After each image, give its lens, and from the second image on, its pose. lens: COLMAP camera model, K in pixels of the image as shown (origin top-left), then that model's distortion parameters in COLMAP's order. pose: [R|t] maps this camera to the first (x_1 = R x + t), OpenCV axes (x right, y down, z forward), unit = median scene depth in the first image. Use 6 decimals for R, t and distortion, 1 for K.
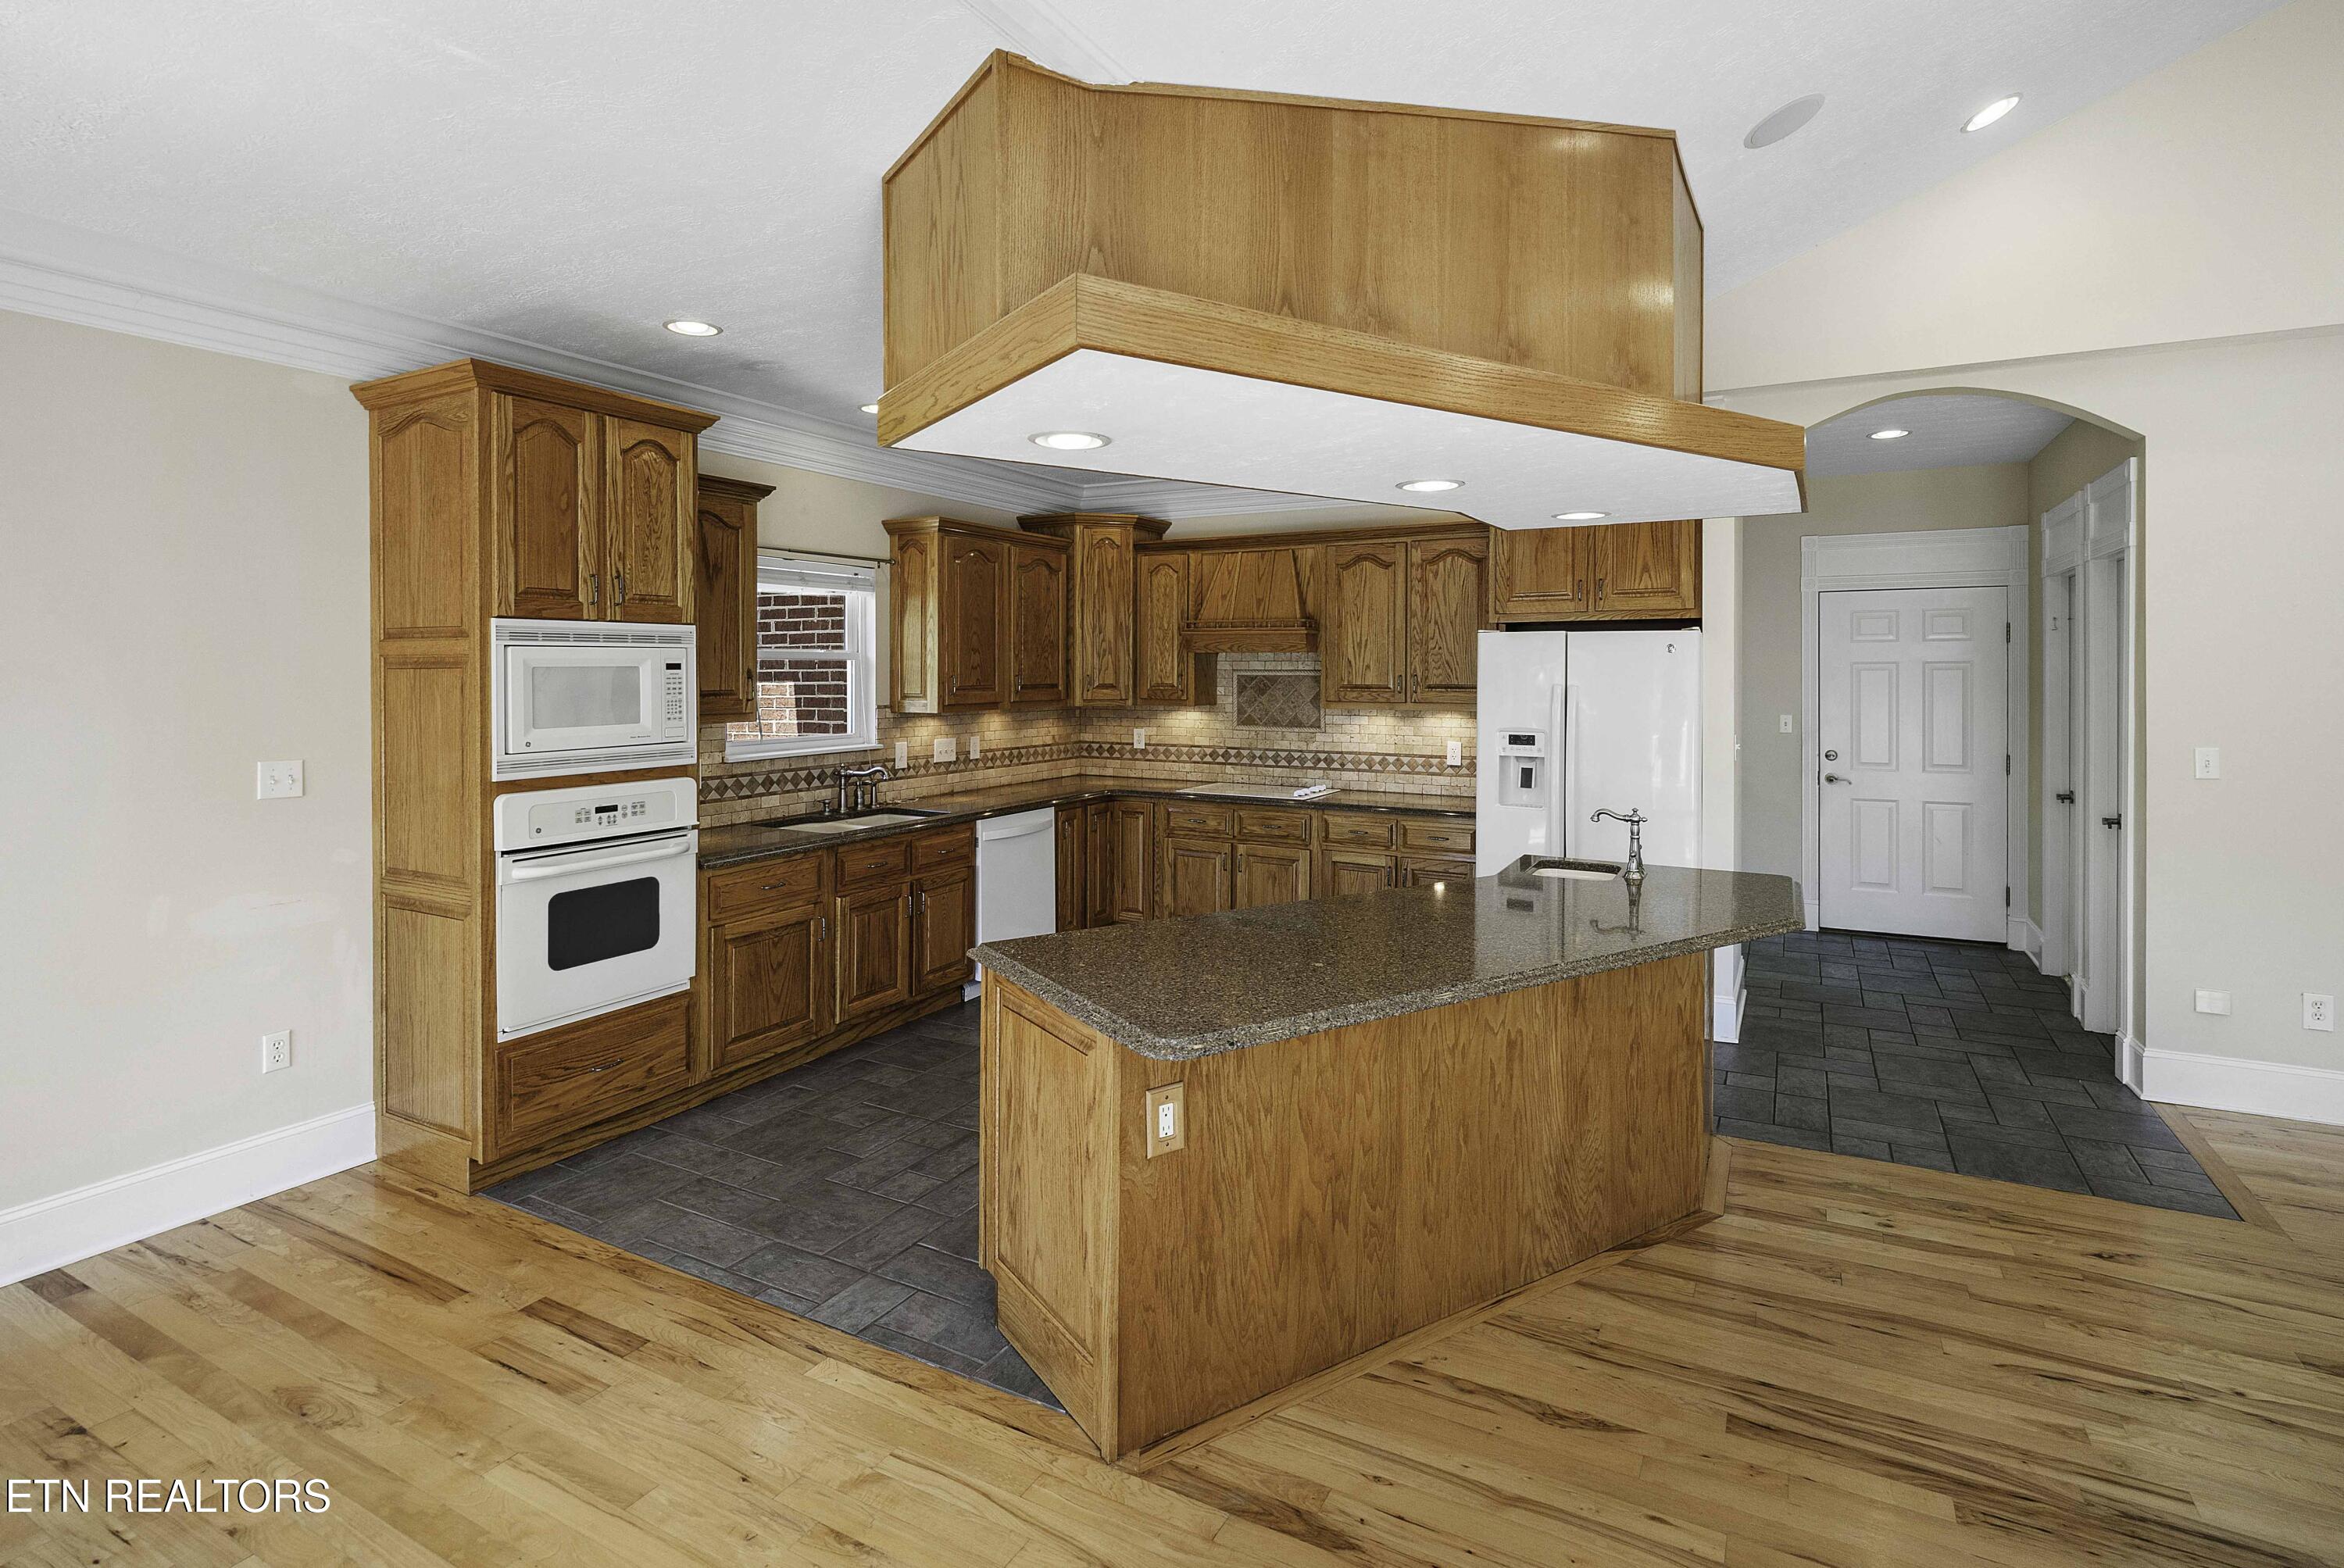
lens RADIAL K [[1139.4, 0, 1264.6], [0, 1139.4, 678.8], [0, 0, 1]] dist [0.000462, -0.001319]
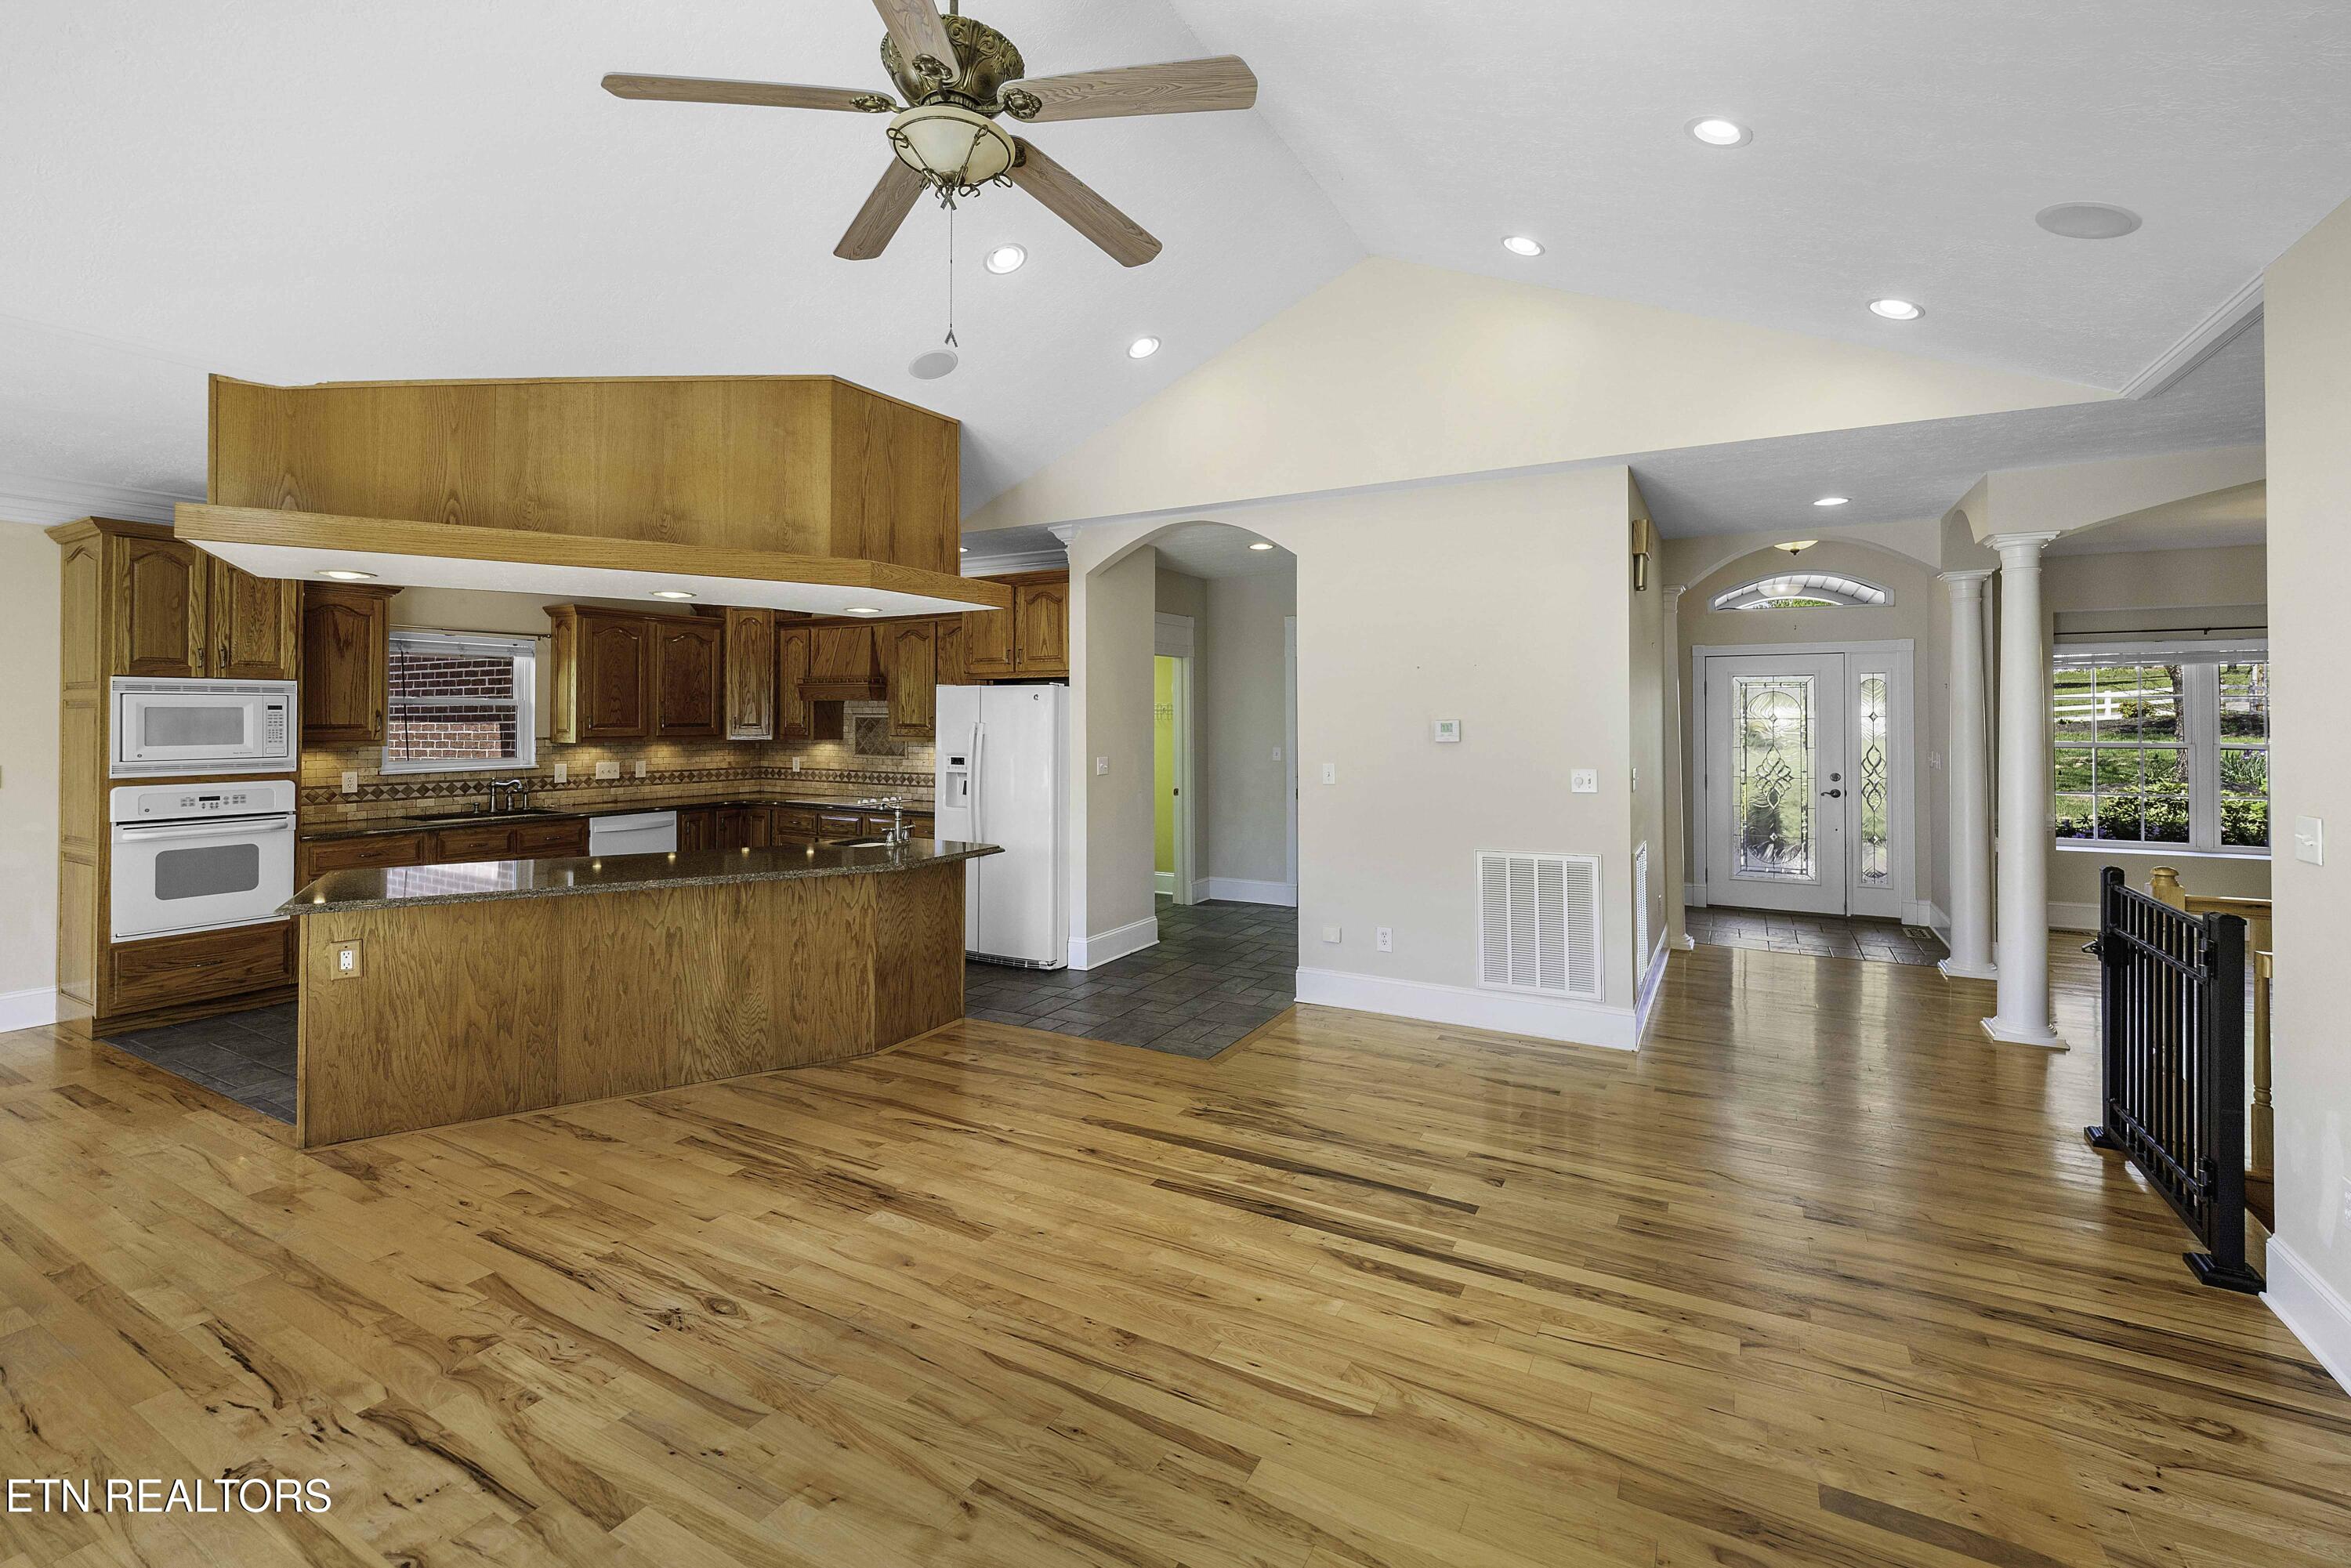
lens RADIAL K [[976.8, 0, 1231.7], [0, 976.8, 709.8], [0, 0, 1]] dist [-0.007433, -0.000470]
pose [[0.999995, 0.000856, 0.002902, 0.521881], [-0.000804, 0.999843, -0.017674, 0.009511], [-0.002917, 0.017672, 0.999840, -0.211027]]
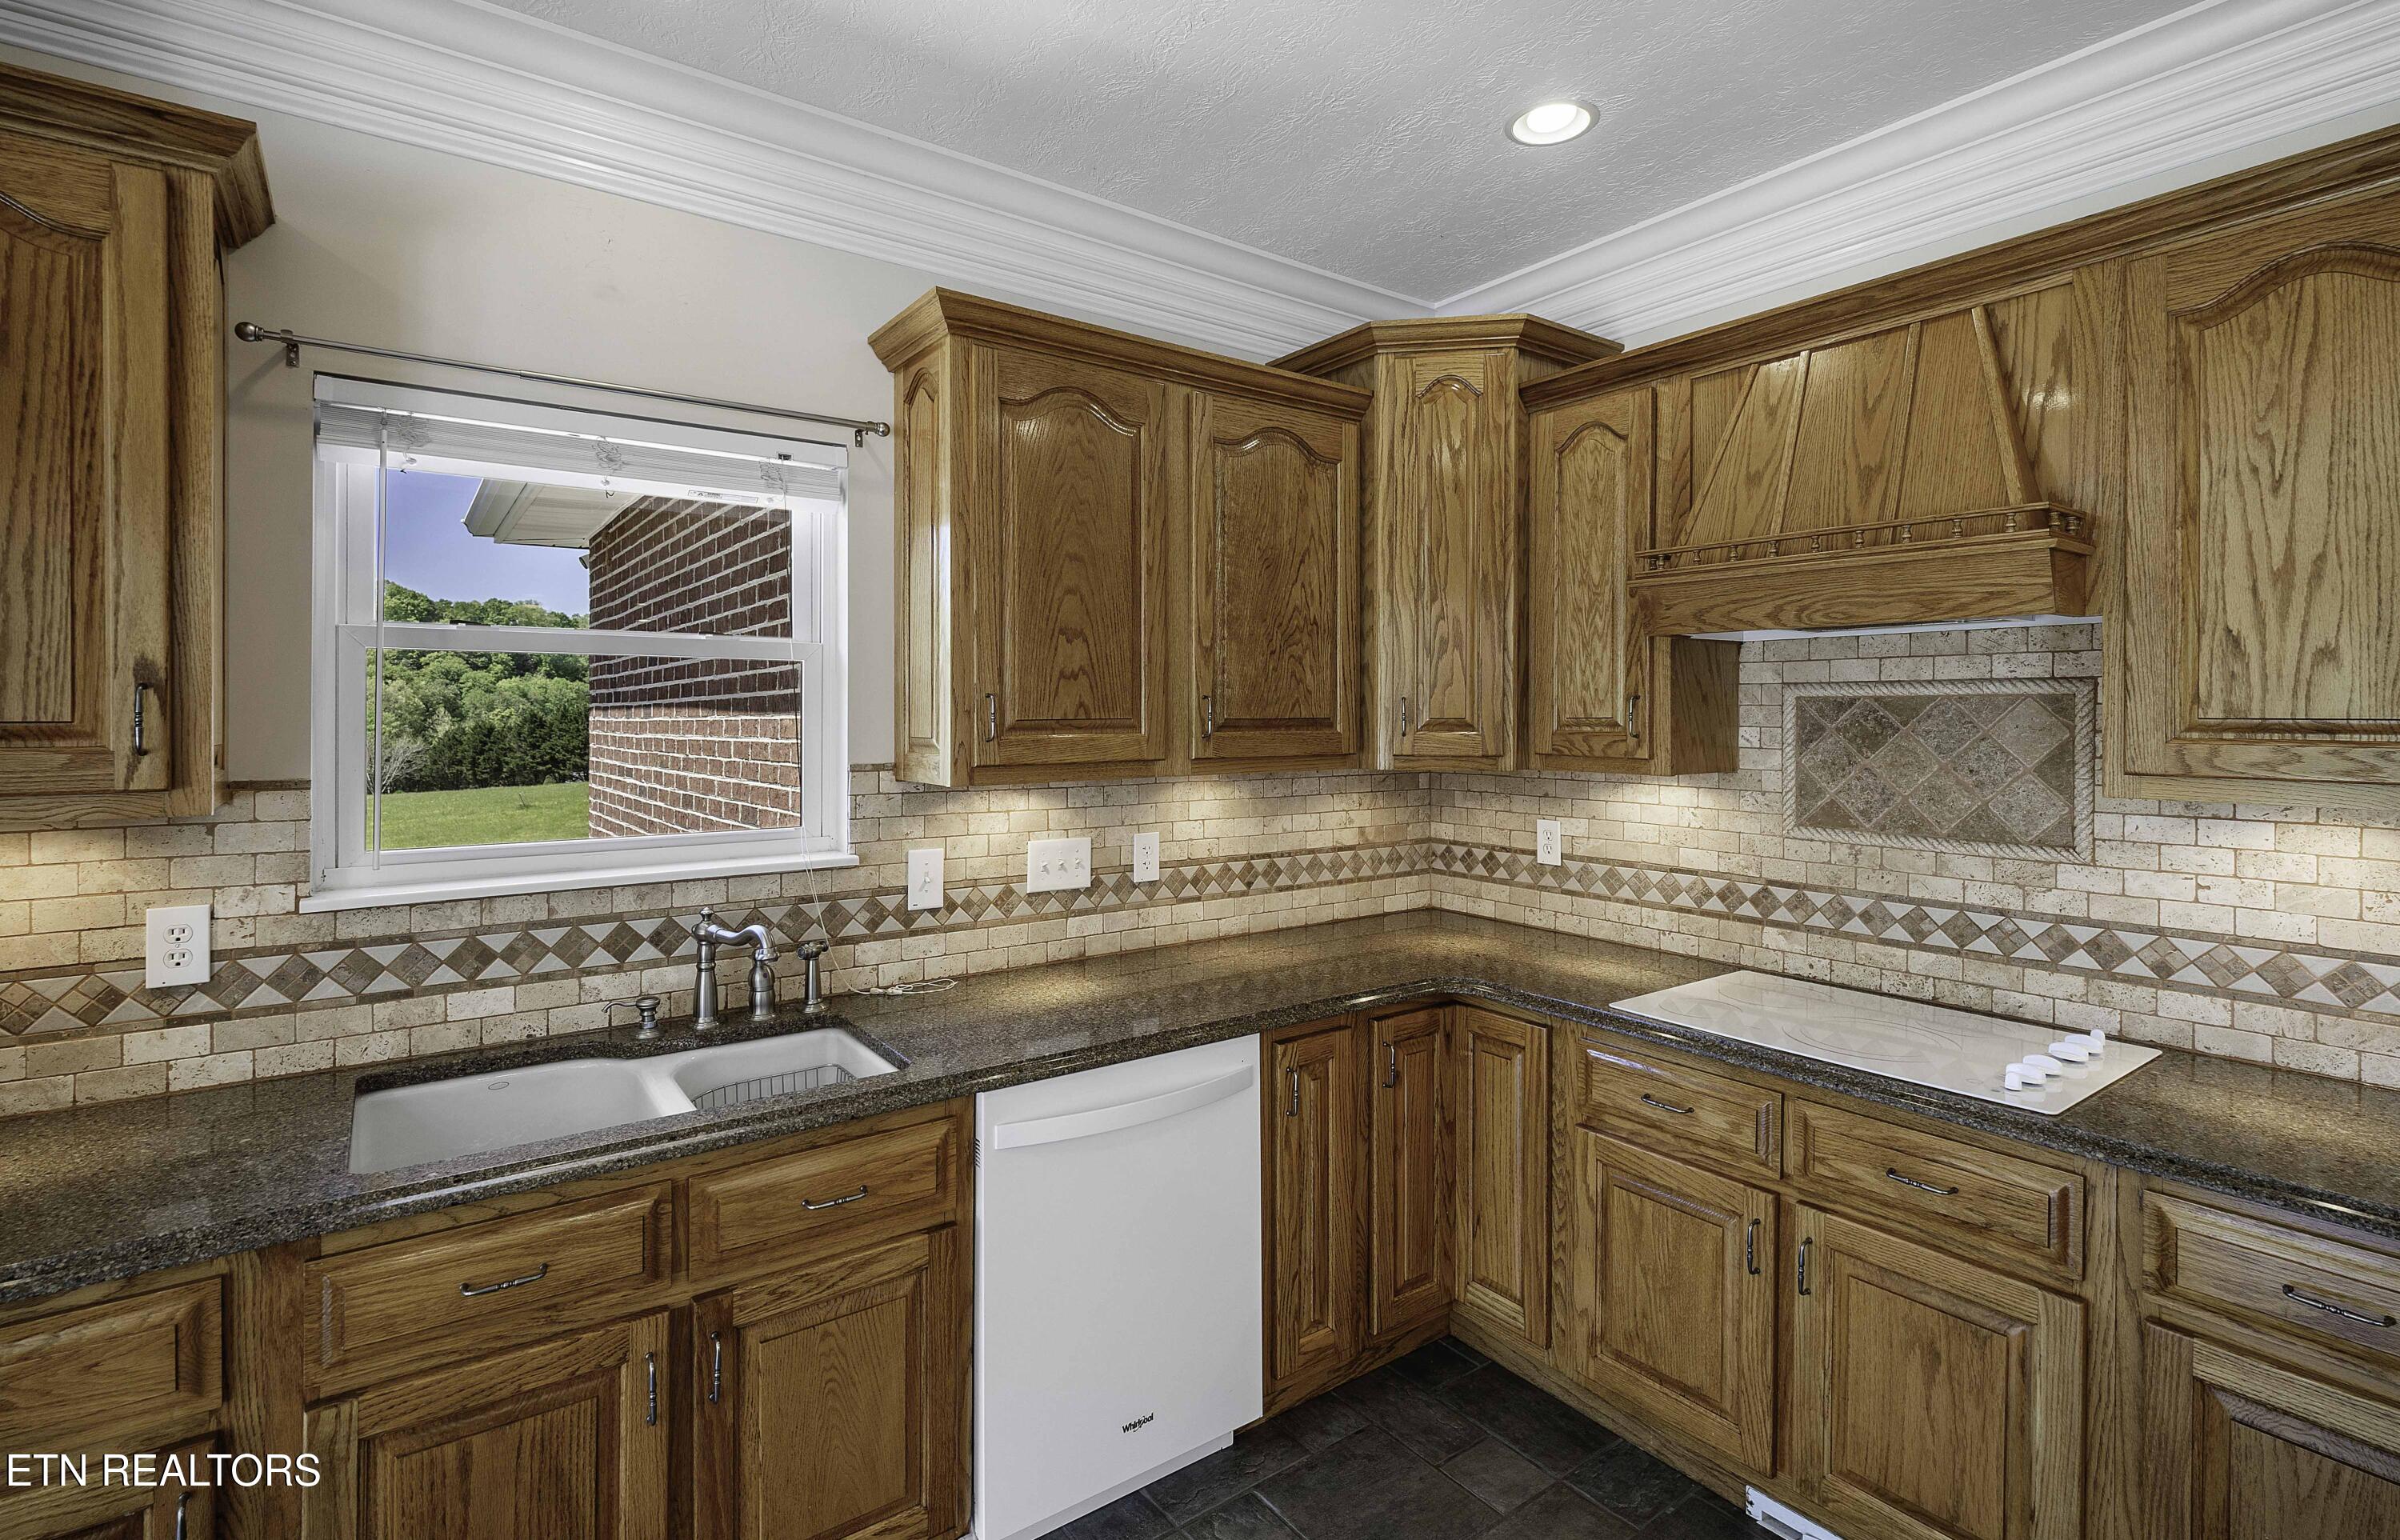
lens RADIAL K [[1171.2, 0, 1180.2], [0, 1171.2, 716.9], [0, 0, 1]] dist [0.002268, -0.001351]
pose [[0.873500, -0.000080, -0.486825, -0.015777], [-0.002411, 0.999987, -0.004490, 0.007094], [0.486819, 0.005096, 0.873488, 0.676867]]
